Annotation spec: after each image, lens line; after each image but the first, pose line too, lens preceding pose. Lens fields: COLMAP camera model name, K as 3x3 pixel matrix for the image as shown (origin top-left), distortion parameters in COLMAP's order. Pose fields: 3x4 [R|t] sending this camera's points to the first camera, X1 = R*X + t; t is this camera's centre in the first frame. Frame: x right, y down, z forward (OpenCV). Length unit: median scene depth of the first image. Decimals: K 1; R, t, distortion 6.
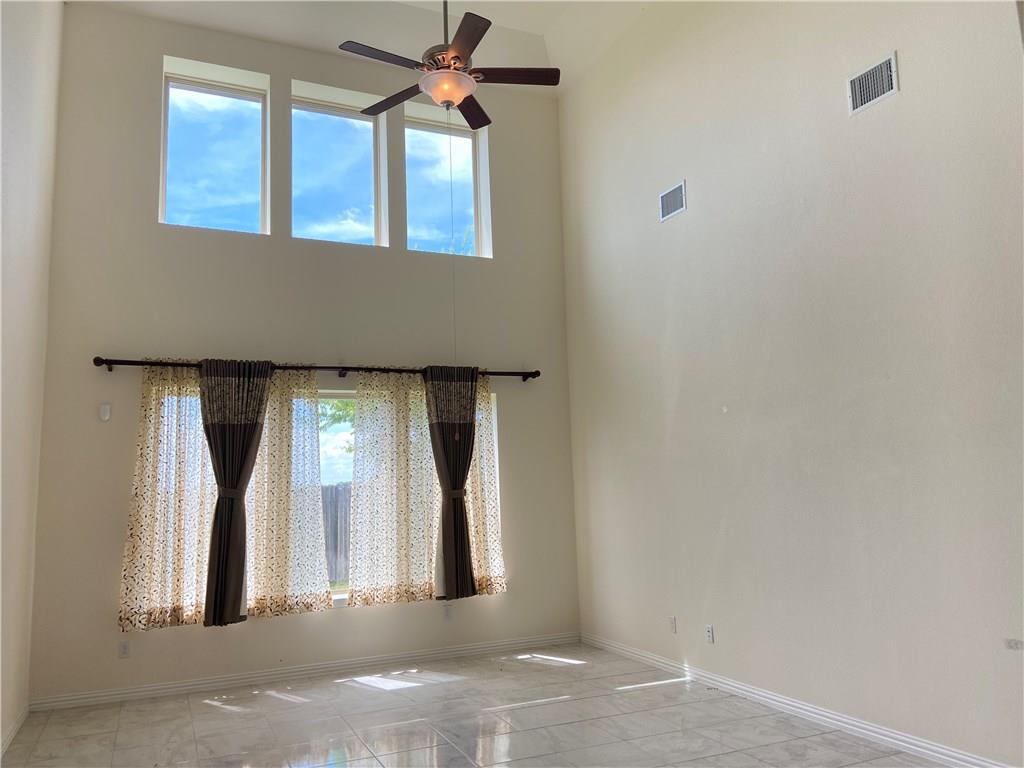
lens RADIAL K [[770.1, 0, 512.0], [0, 770.1, 384.0], [0, 0, 1]] dist [0.129707, -0.160164]
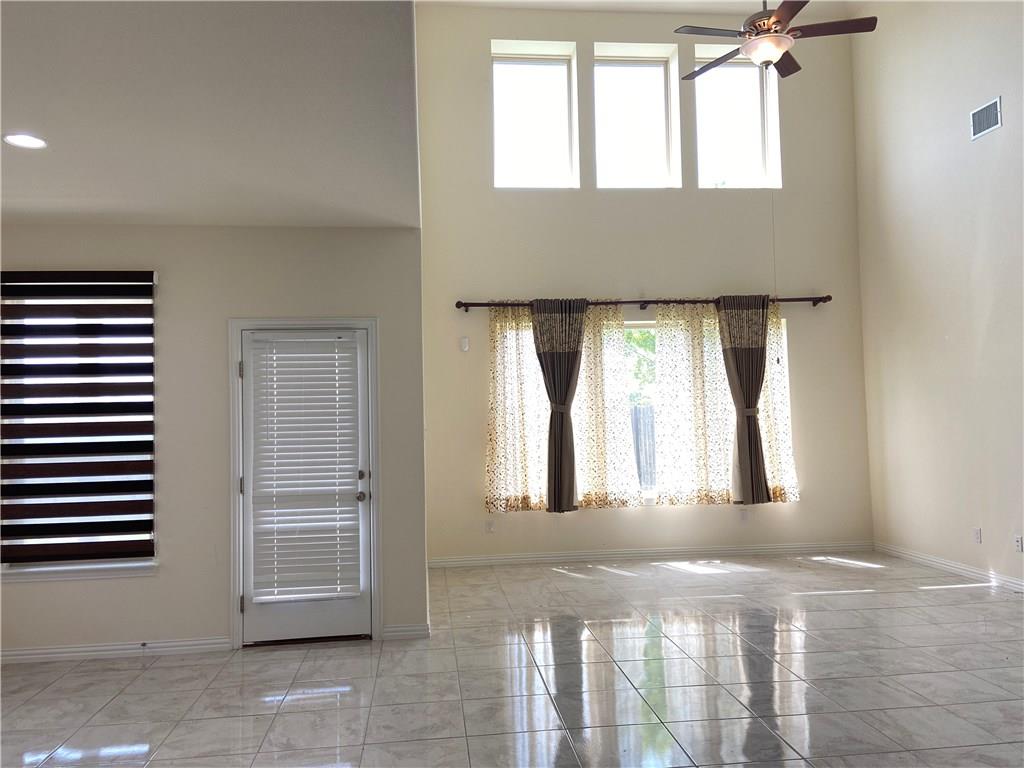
lens RADIAL K [[770.1, 0, 512.0], [0, 770.1, 384.0], [0, 0, 1]] dist [0.129707, -0.160164]
pose [[0.953219, -0.004928, -0.302240, -0.063569], [0.034470, 0.995117, 0.092485, -0.012601], [0.300309, -0.098577, 0.948735, -0.159854]]
